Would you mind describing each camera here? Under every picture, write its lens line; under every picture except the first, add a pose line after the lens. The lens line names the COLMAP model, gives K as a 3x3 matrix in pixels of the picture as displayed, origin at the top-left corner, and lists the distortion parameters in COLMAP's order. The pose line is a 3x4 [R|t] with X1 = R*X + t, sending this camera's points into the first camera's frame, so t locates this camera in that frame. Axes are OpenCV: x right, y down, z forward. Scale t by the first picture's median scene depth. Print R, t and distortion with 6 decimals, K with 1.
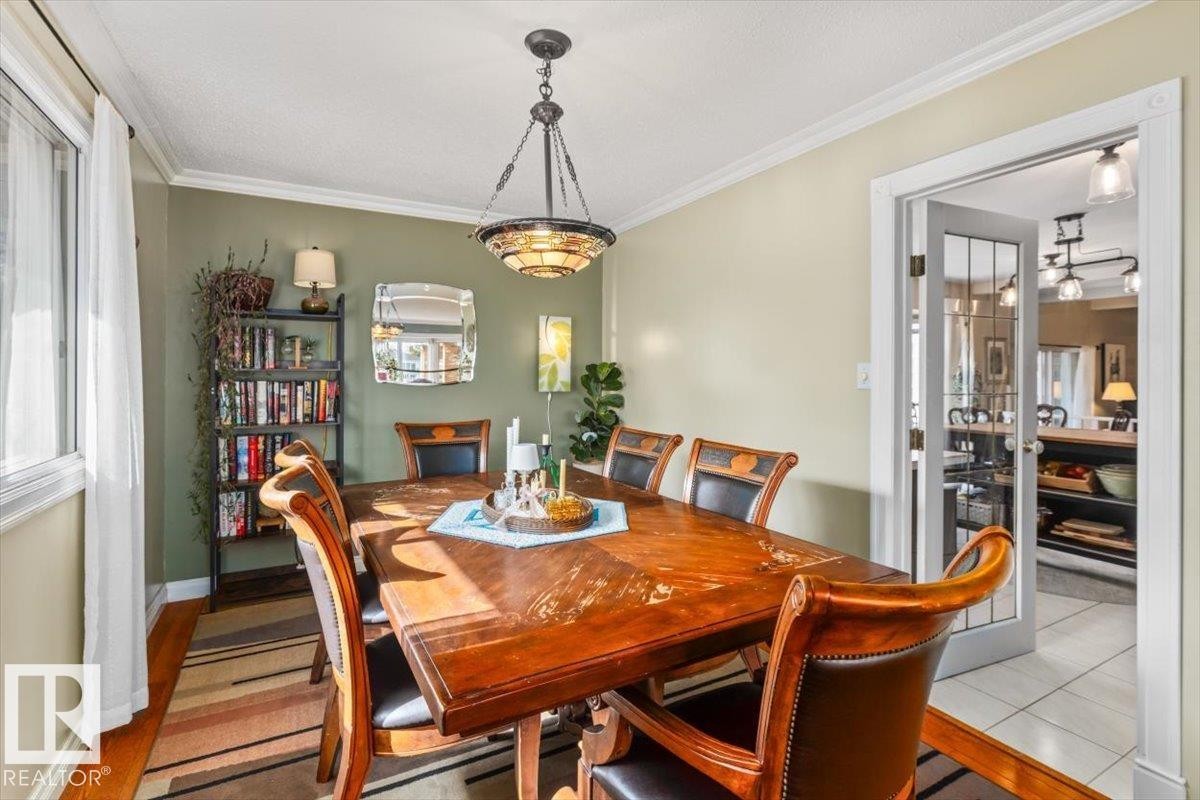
lens RADIAL K [[556.6, 0, 595.3], [0, 556.6, 378.9], [0, 0, 1]] dist [-0.004404, -0.000520]
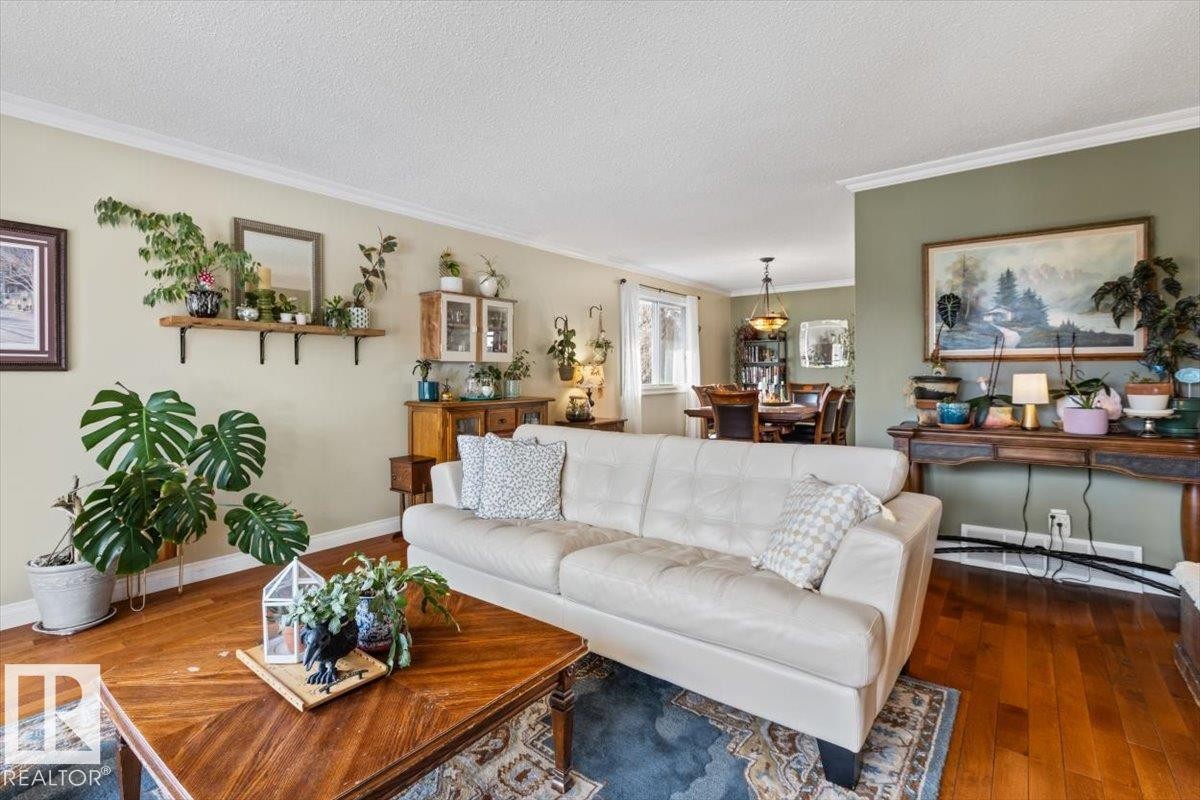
lens RADIAL K [[556.6, 0, 595.3], [0, 556.6, 378.9], [0, 0, 1]] dist [-0.004404, -0.000520]
pose [[0.403041, 0.004406, -0.915171, 1.336651], [-0.004074, 0.999987, 0.003020, 0.050767], [0.915173, 0.002511, 0.403054, -0.664418]]
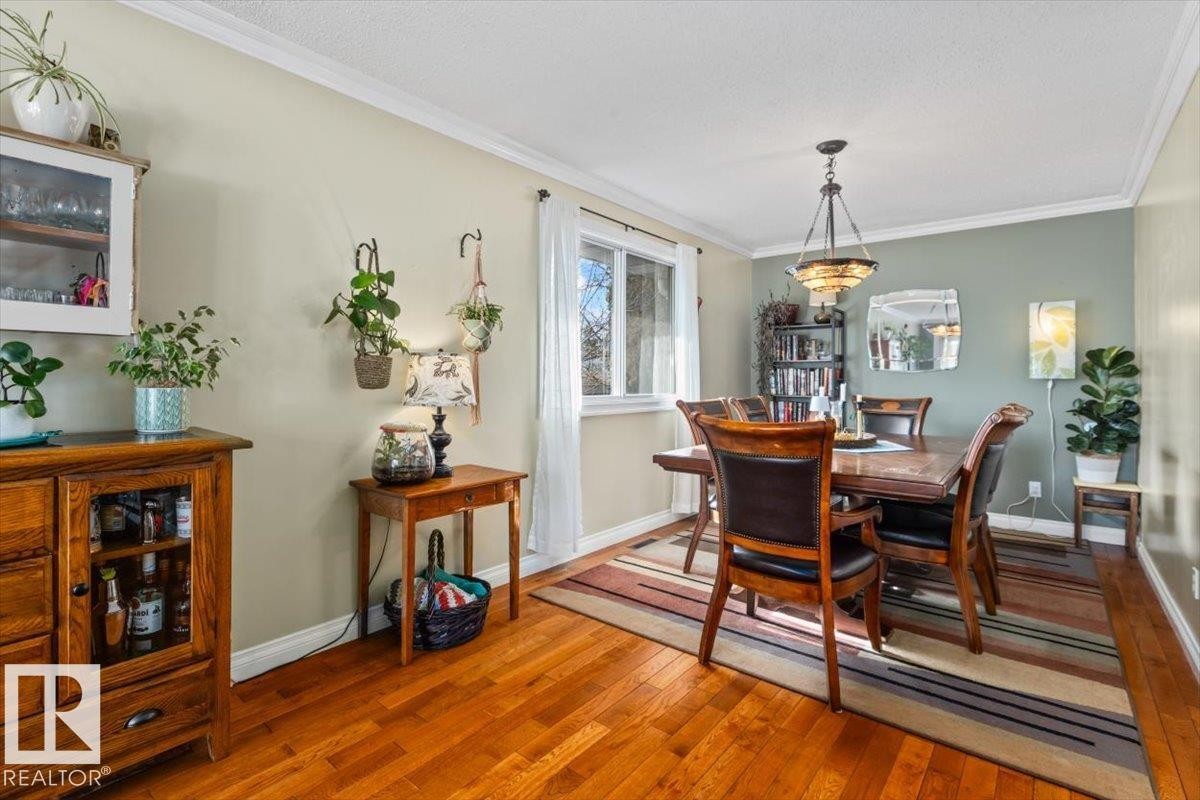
lens RADIAL K [[556.6, 0, 595.3], [0, 556.6, 378.9], [0, 0, 1]] dist [-0.004404, -0.000520]
pose [[0.376724, -0.000464, -0.926326, 0.611209], [-0.015633, 0.999854, -0.006858, 0.048824], [0.926194, 0.017065, 0.376662, -0.122092]]
